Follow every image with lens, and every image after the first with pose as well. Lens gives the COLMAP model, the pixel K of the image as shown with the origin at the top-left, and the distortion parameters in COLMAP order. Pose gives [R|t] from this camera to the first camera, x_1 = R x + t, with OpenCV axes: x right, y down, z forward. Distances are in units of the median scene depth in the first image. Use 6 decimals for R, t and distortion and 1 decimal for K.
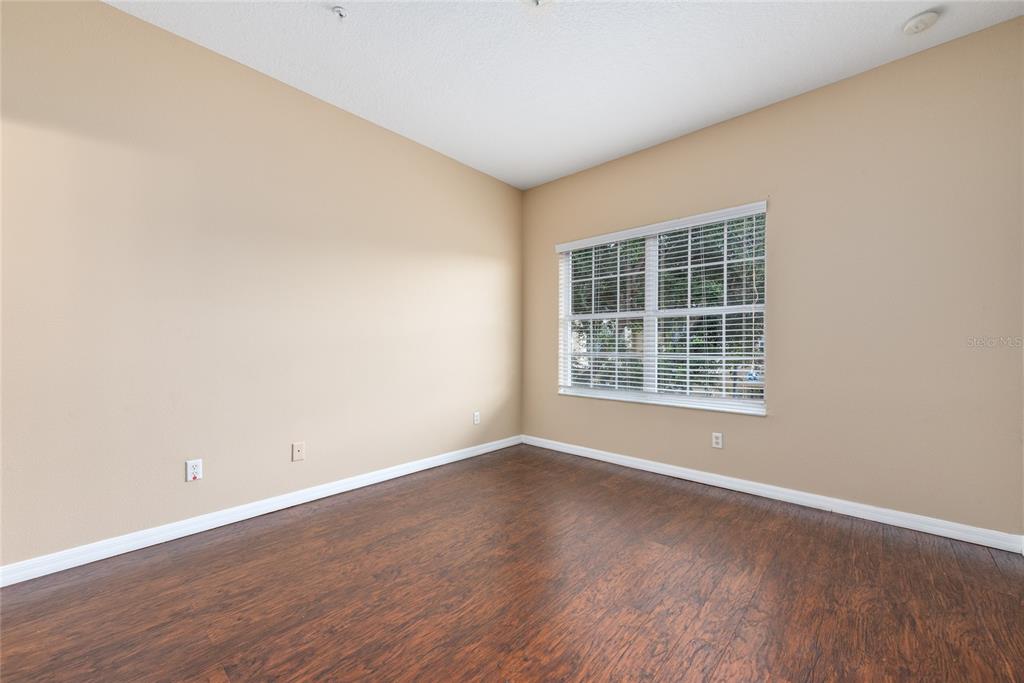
lens RADIAL K [[404.0, 0, 514.4], [0, 404.0, 341.1], [0, 0, 1]] dist [-0.000308, -0.000210]
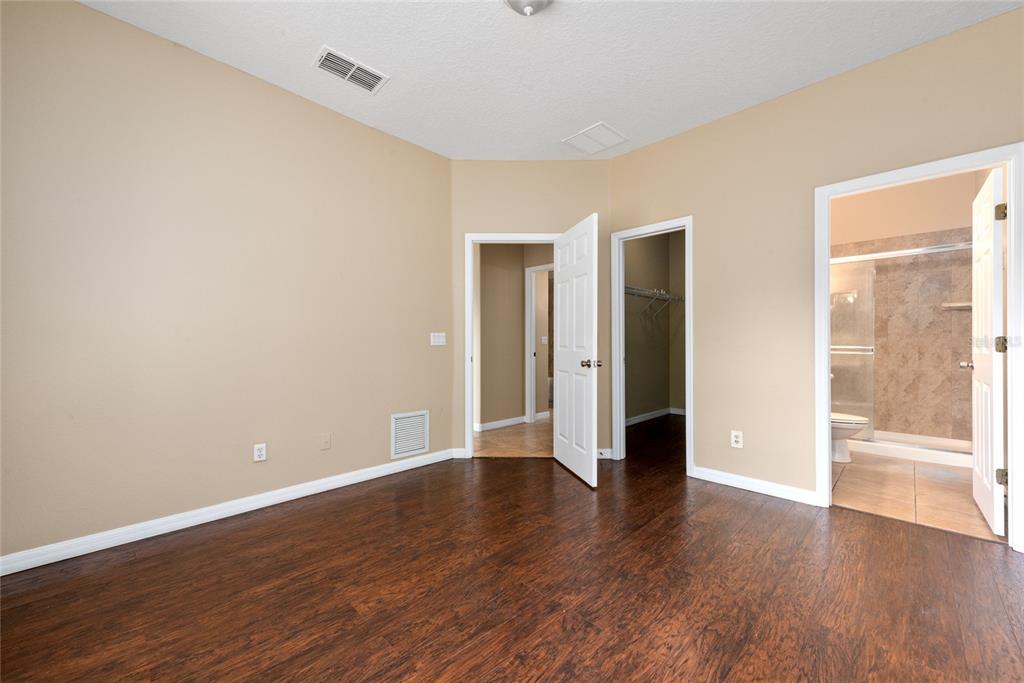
lens RADIAL K [[404.0, 0, 514.4], [0, 404.0, 341.1], [0, 0, 1]] dist [-0.000308, -0.000210]
pose [[-0.999259, -0.000083, 0.038501, 0.048403], [-0.000764, 0.999844, -0.017665, 0.024252], [-0.038493, -0.017681, -0.999102, 2.002605]]
